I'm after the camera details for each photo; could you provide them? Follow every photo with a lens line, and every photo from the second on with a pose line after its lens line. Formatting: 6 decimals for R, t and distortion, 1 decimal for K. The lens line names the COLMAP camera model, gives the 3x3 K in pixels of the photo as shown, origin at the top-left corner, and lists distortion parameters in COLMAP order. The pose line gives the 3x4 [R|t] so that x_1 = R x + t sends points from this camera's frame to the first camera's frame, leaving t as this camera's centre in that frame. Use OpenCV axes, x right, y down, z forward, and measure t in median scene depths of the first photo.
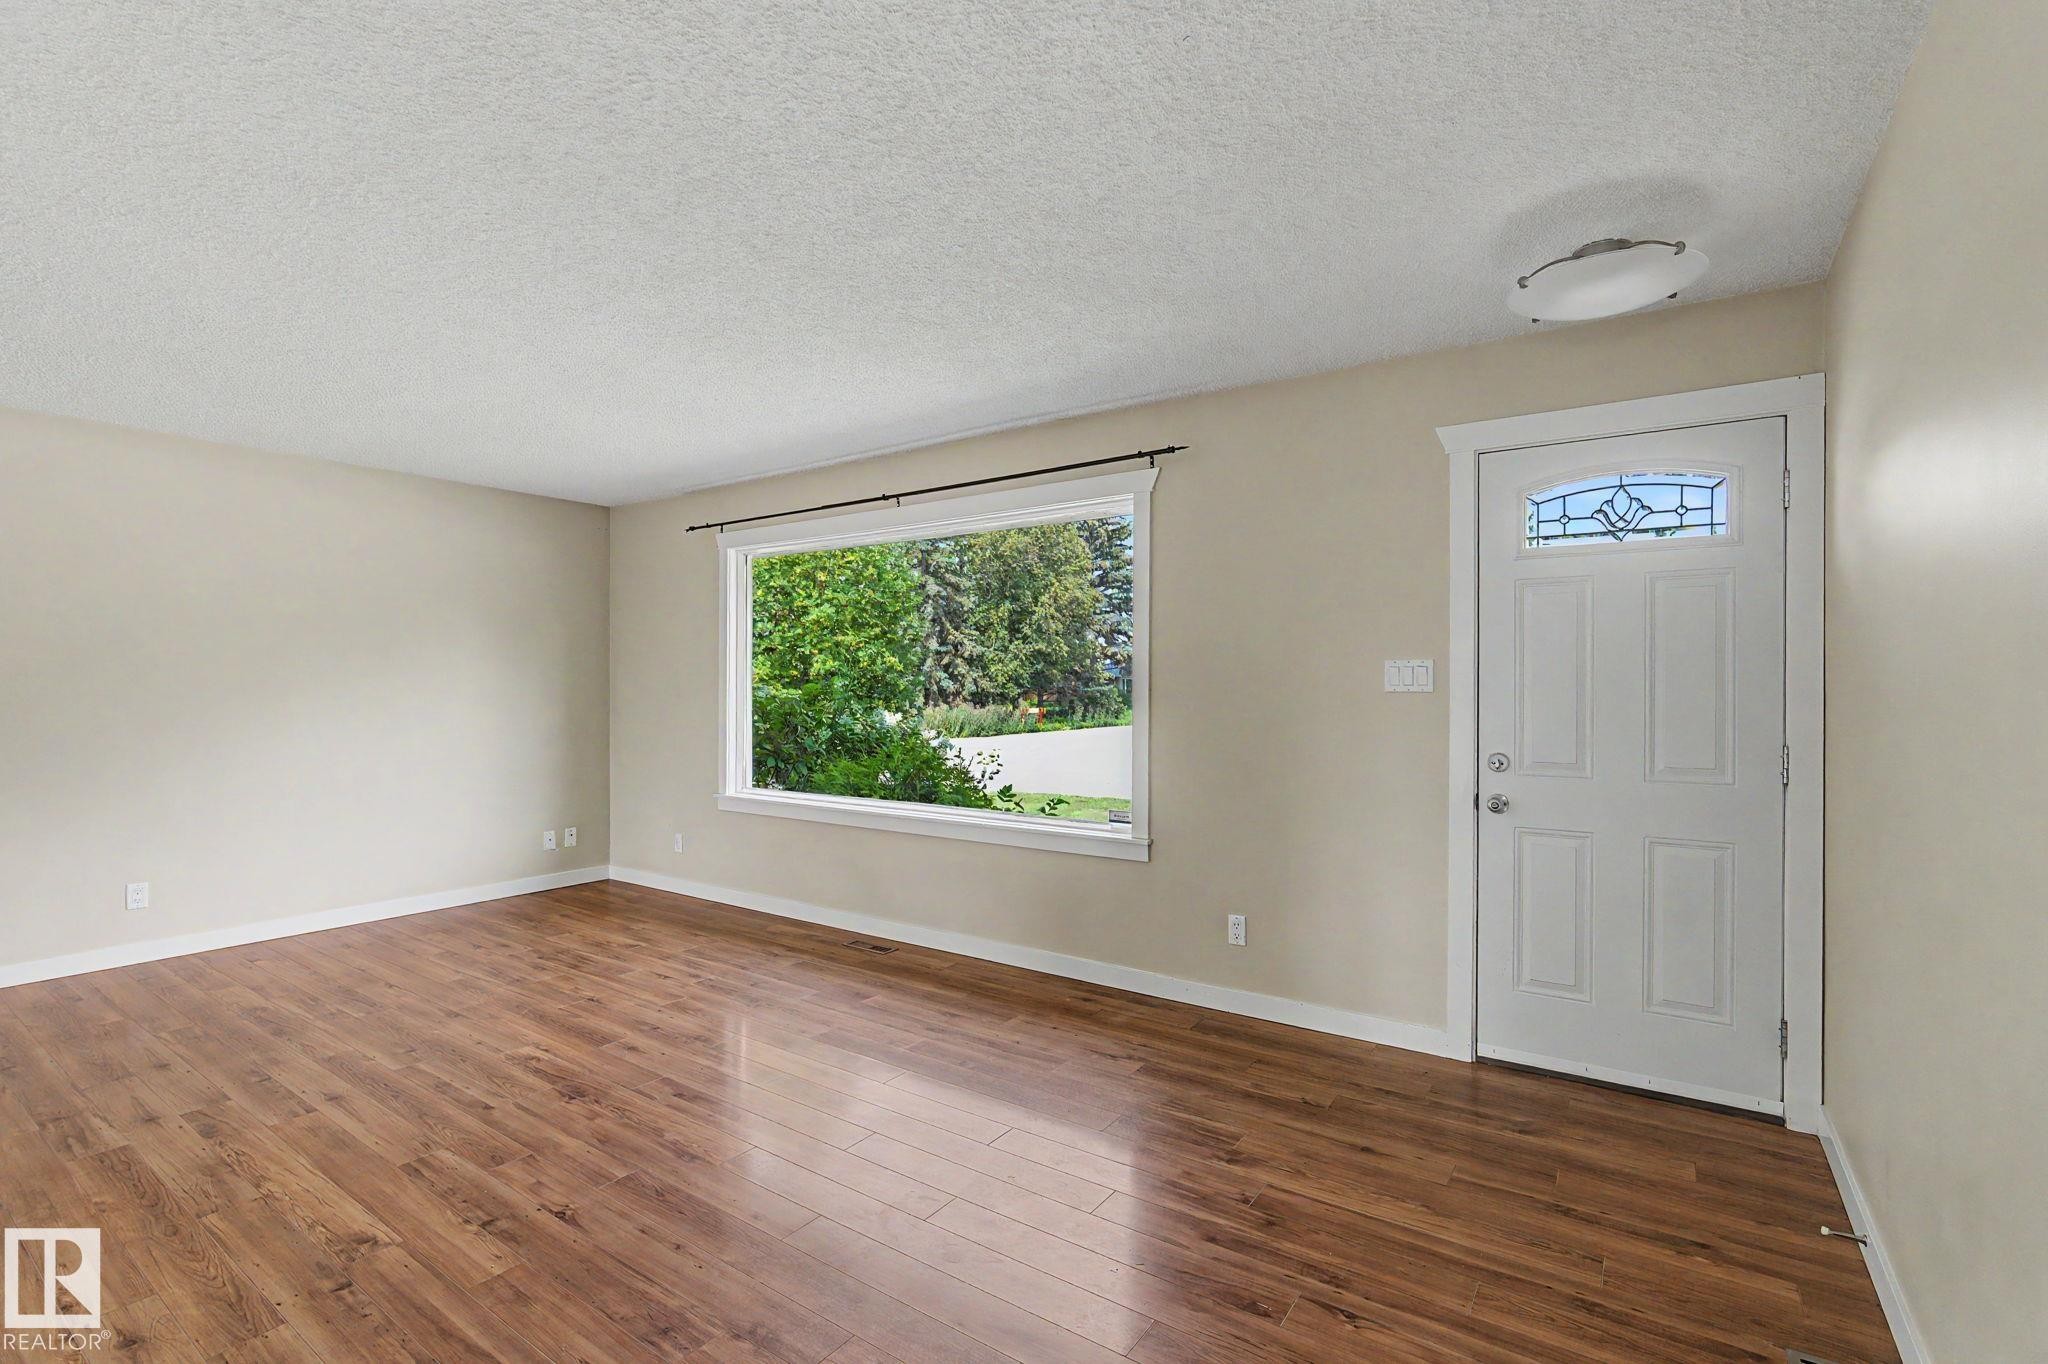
lens RADIAL K [[939.4, 0, 1031.7], [0, 939.4, 713.3], [0, 0, 1]] dist [-0.016785, 0.008313]
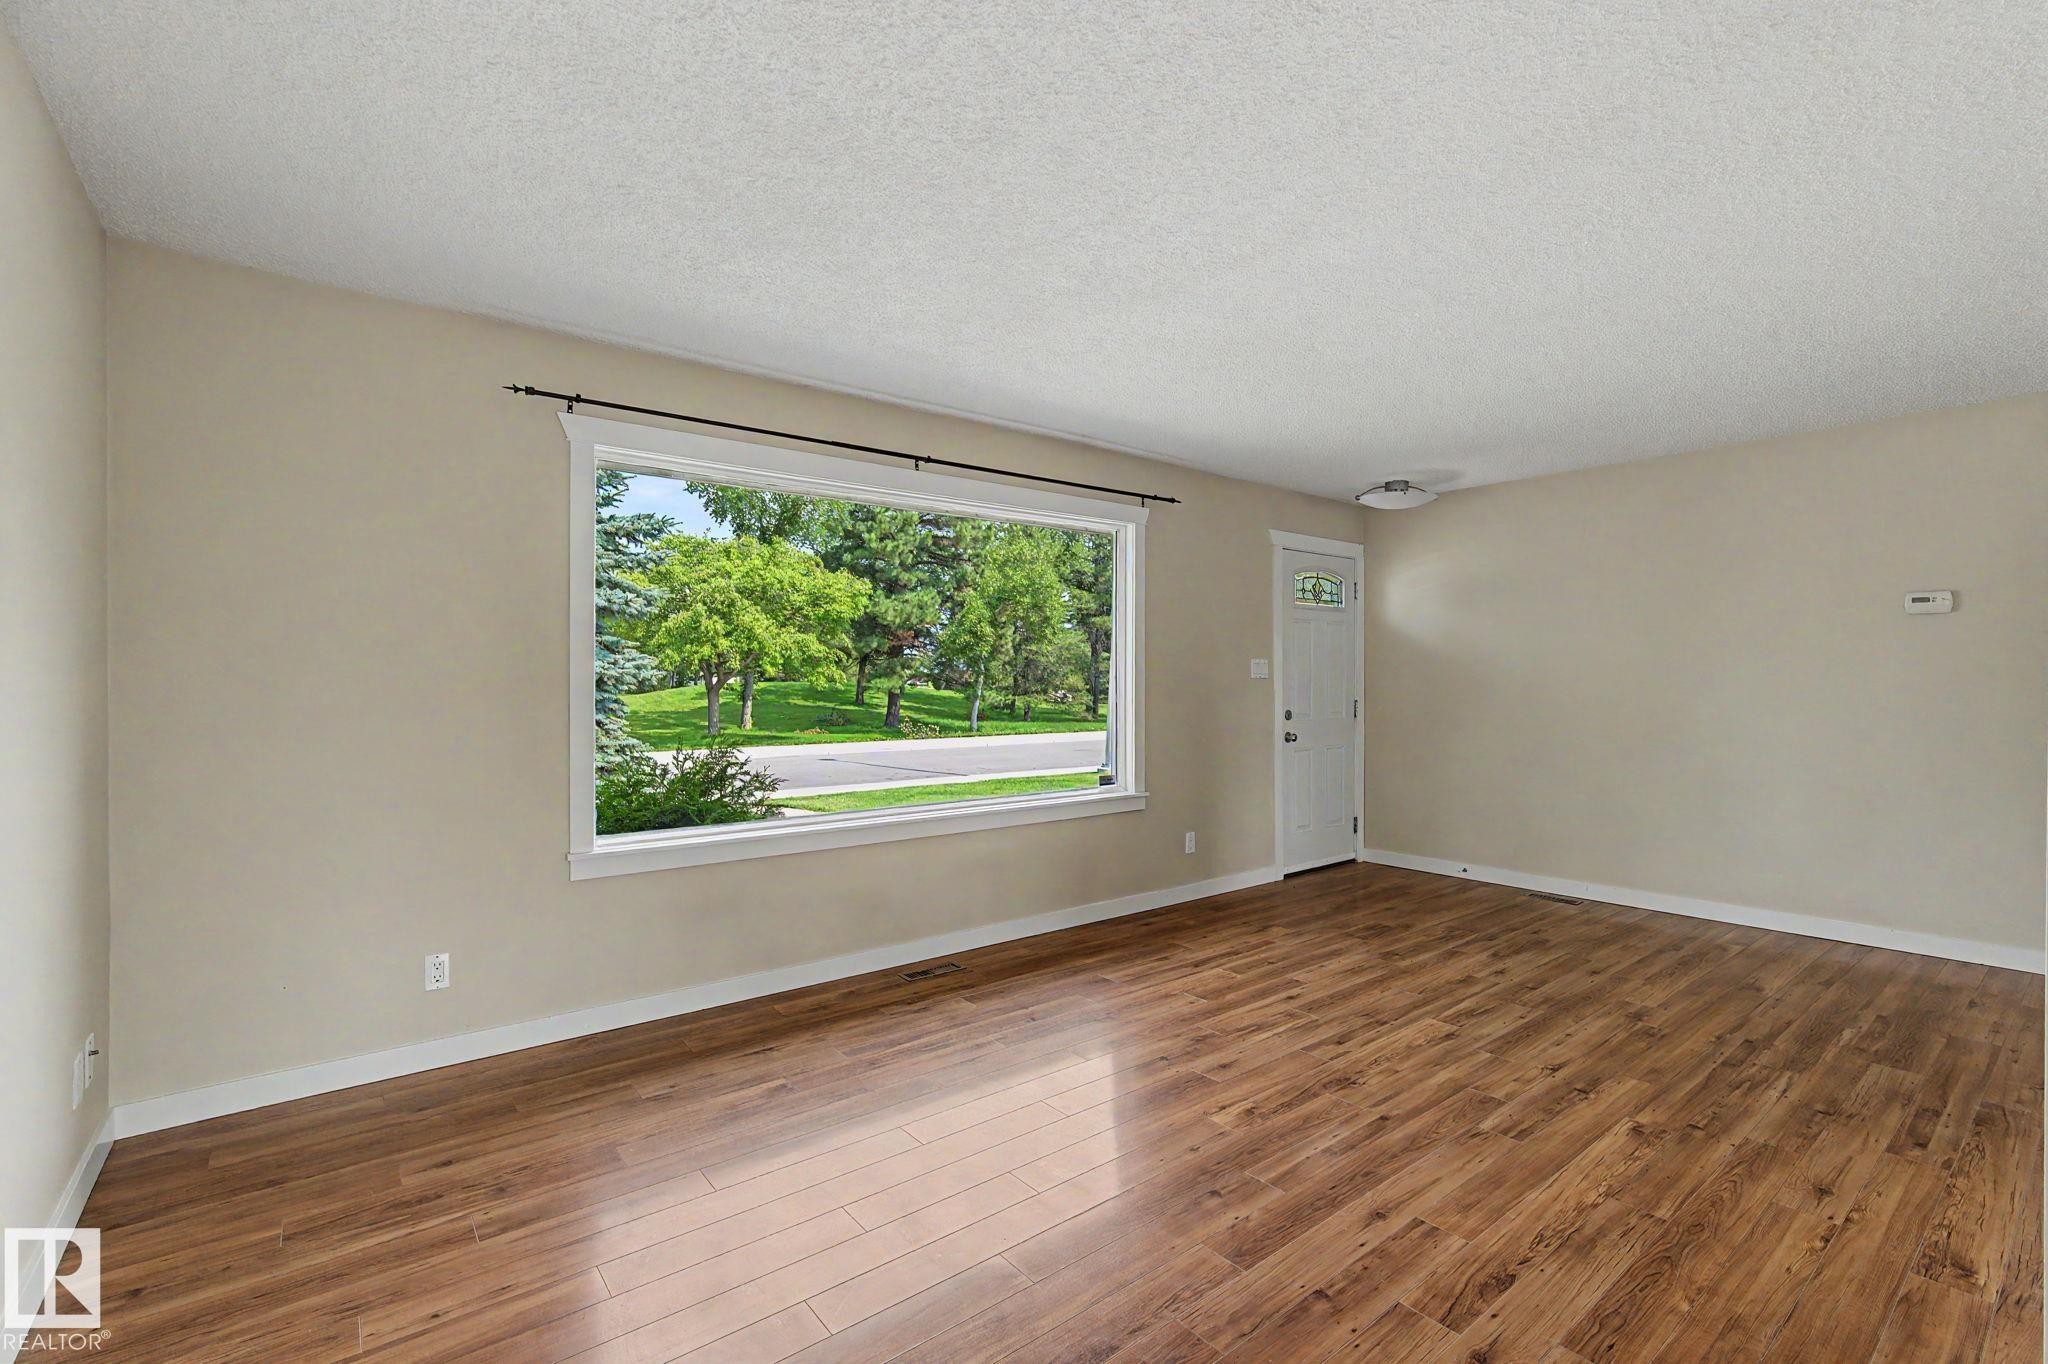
lens RADIAL K [[939.4, 0, 1031.7], [0, 939.4, 713.3], [0, 0, 1]] dist [-0.016785, 0.008313]
pose [[0.258099, -0.034284, 0.965510, -1.390883], [0.024837, 0.999275, 0.028844, -0.018010], [-0.965799, 0.016535, 0.258763, 0.969022]]
